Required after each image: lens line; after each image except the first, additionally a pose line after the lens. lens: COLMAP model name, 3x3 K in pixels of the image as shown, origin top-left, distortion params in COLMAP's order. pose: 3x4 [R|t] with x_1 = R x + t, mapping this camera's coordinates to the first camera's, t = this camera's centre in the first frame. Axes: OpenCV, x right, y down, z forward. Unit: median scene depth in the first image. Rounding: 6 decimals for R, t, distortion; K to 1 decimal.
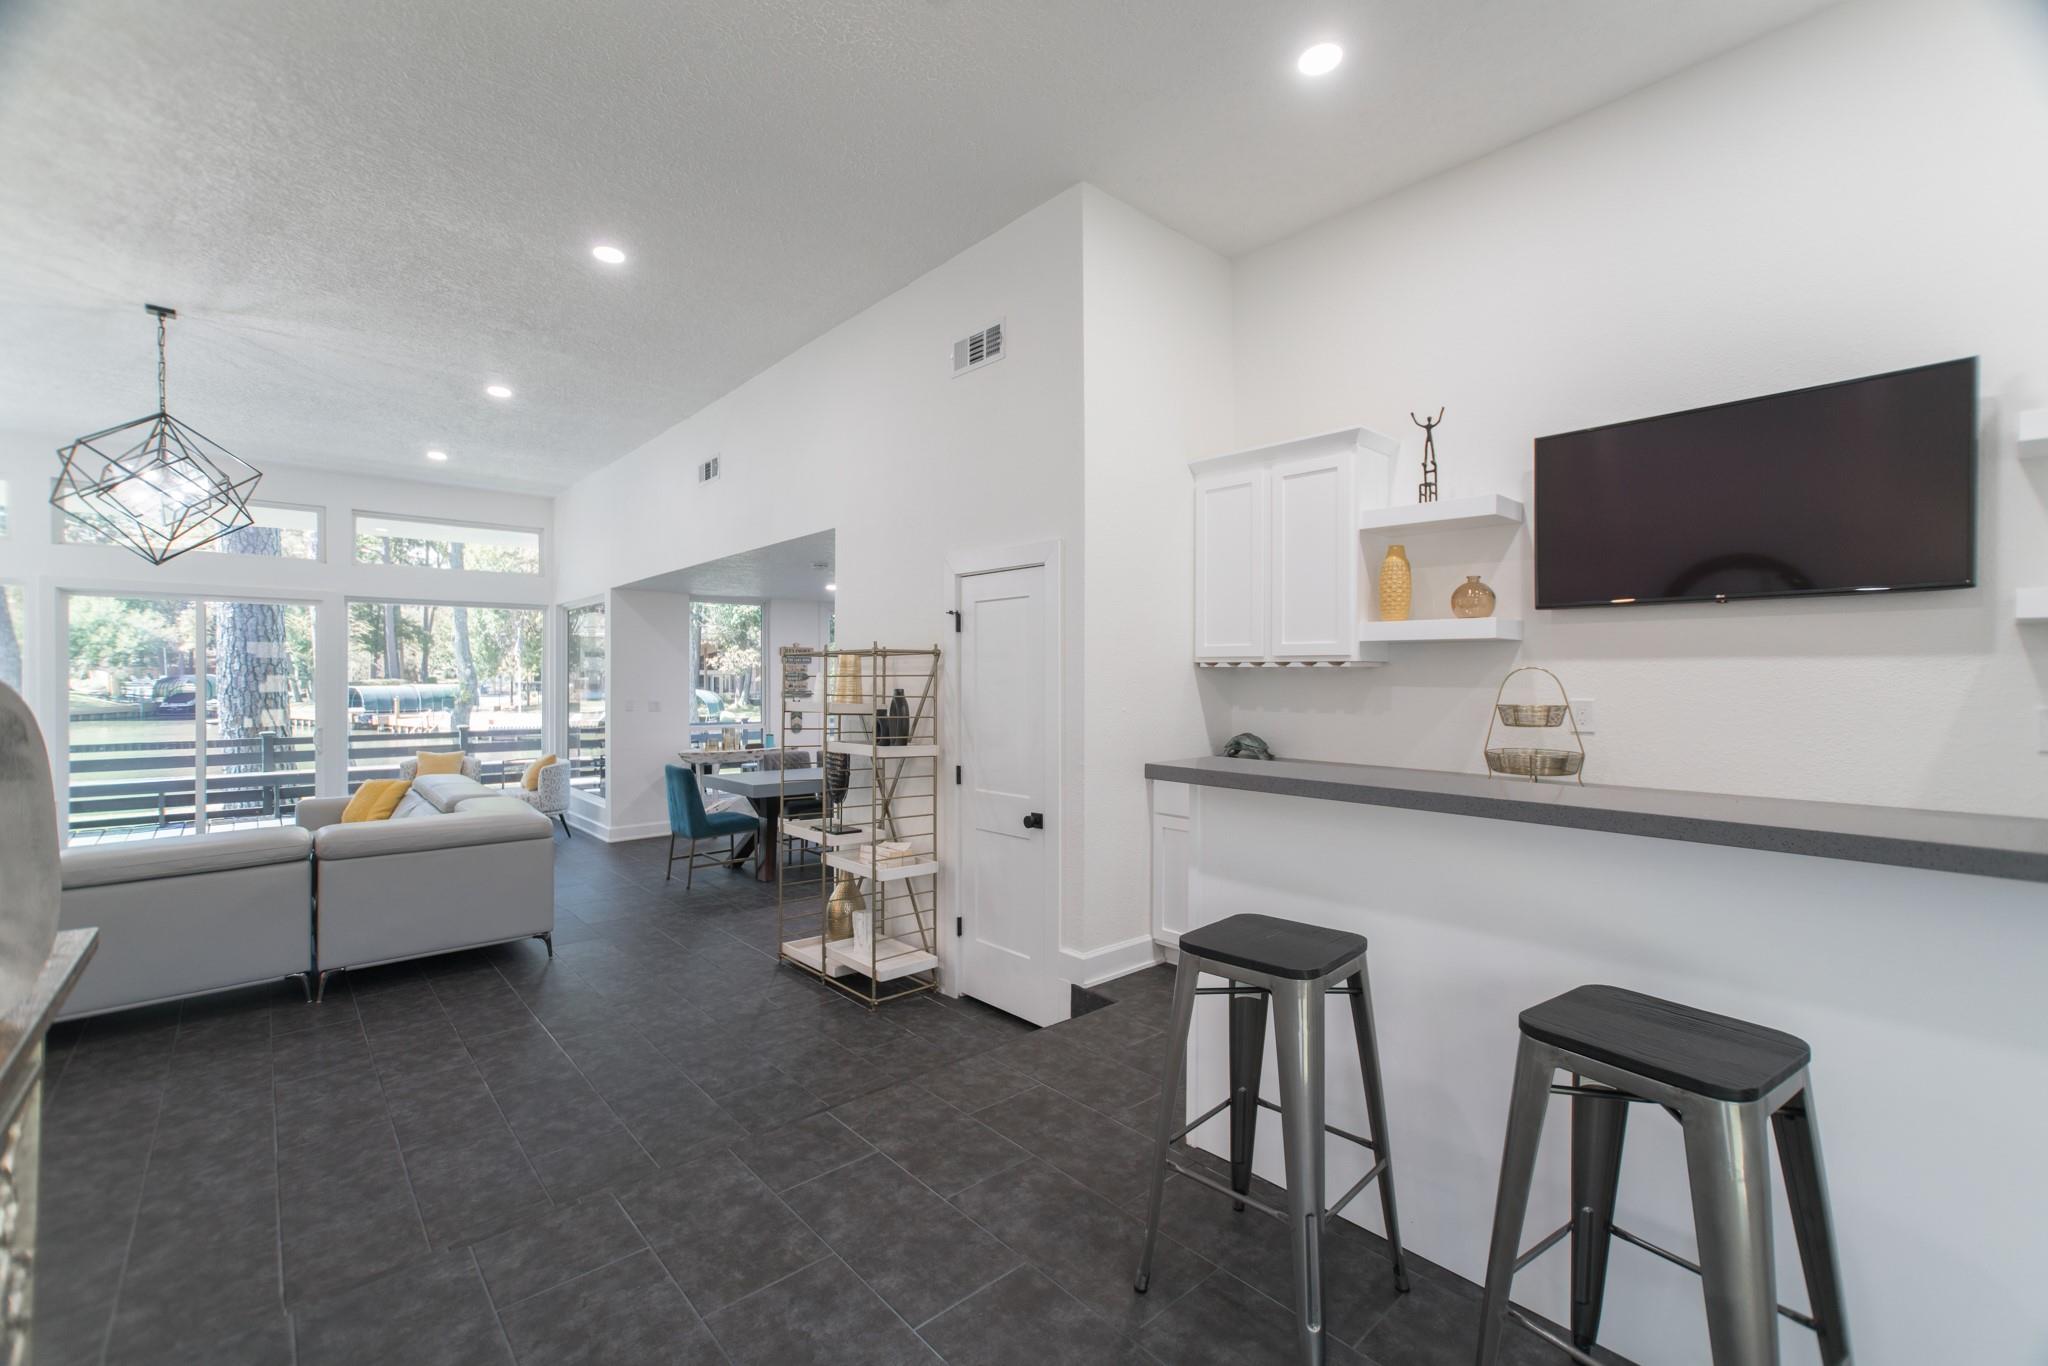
lens RADIAL K [[869.4, 0, 1022.4], [0, 869.4, 681.5], [0, 0, 1]] dist [-0.024617, 0.015084]
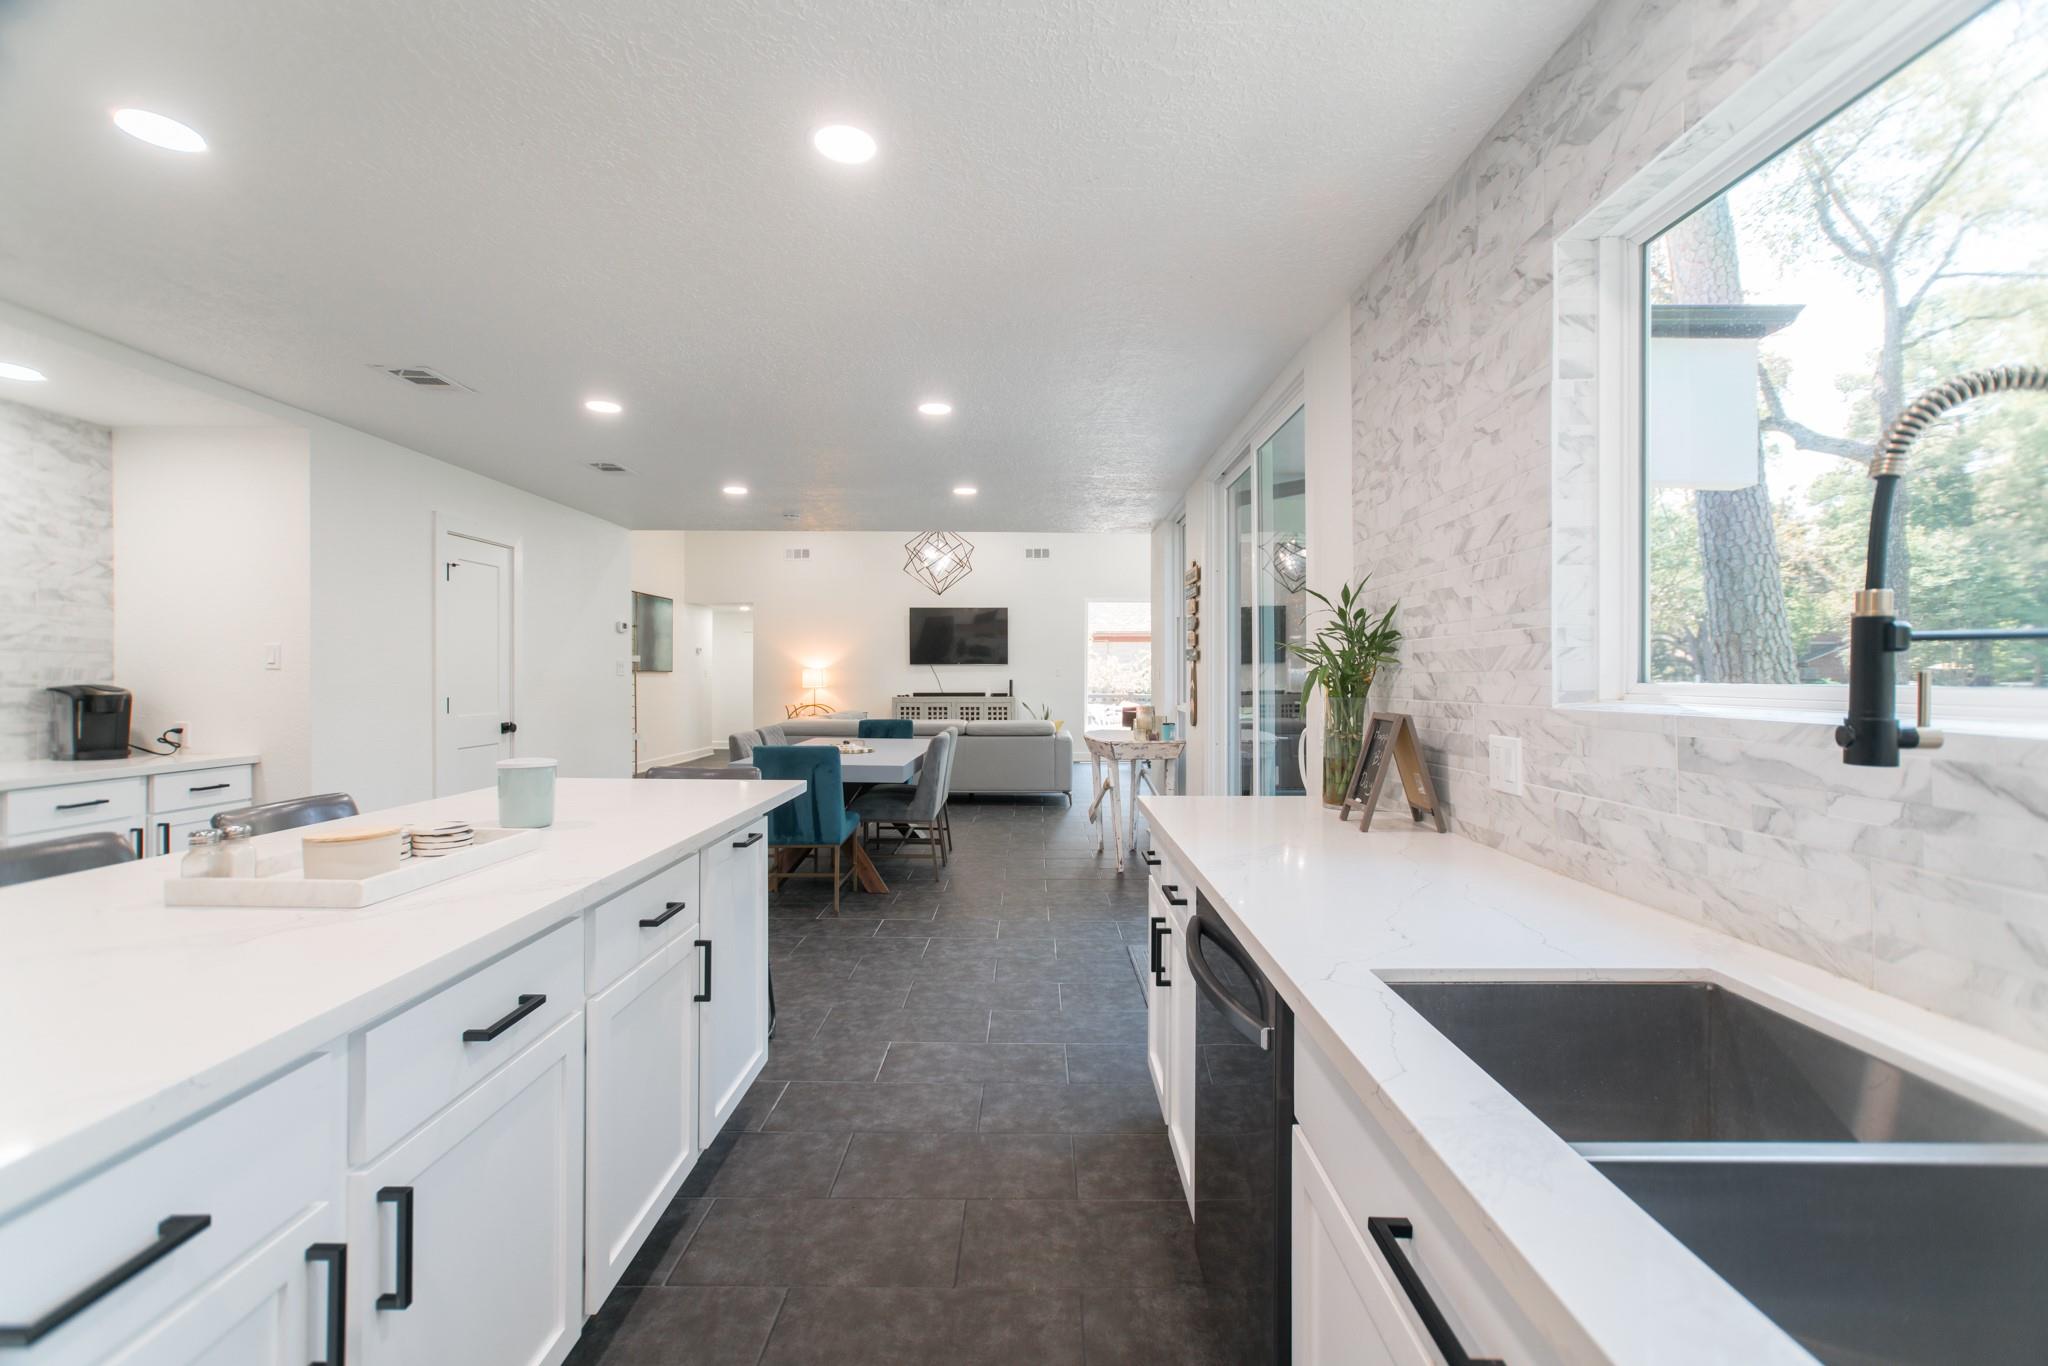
lens RADIAL K [[869.4, 0, 1048.3], [0, 869.4, 655.5], [0, 0, 1]] dist [-0.024617, 0.015084]
pose [[-0.649379, -0.020503, -0.760189, 0.437620], [-0.006049, 0.999744, -0.021796, 0.063986], [0.760441, -0.009555, -0.649337, 2.899652]]
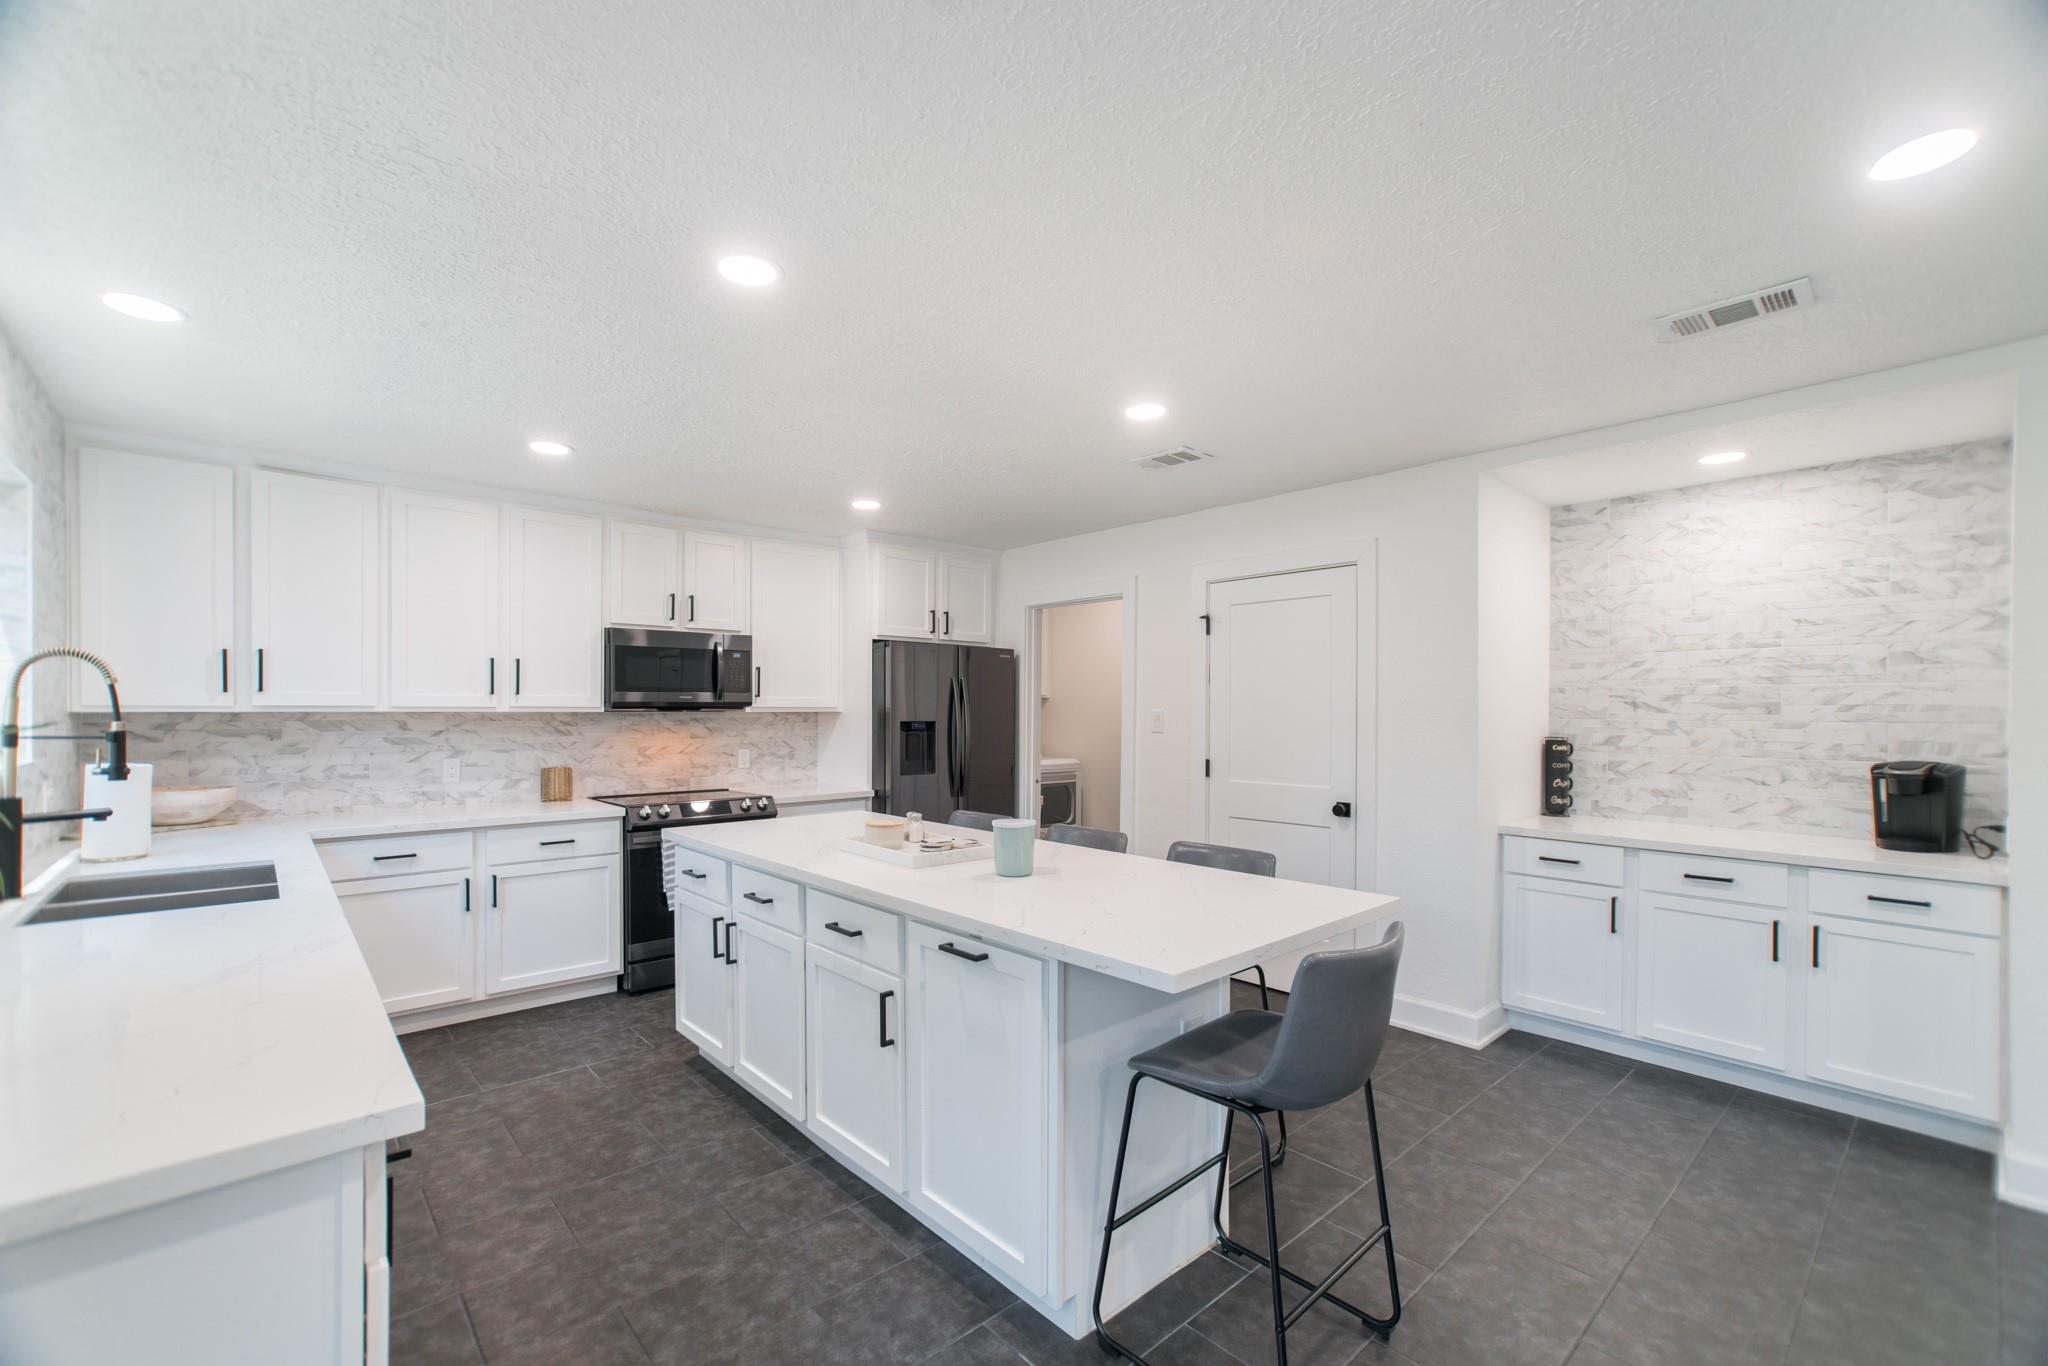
lens RADIAL K [[869.4, 0, 1021.5], [0, 869.4, 720.8], [0, 0, 1]] dist [-0.024617, 0.015084]
pose [[-0.015839, -0.010719, 0.999817, -0.336490], [-0.003469, 0.999937, 0.010666, 0.040086], [-0.999869, -0.003299, -0.015875, 2.370145]]
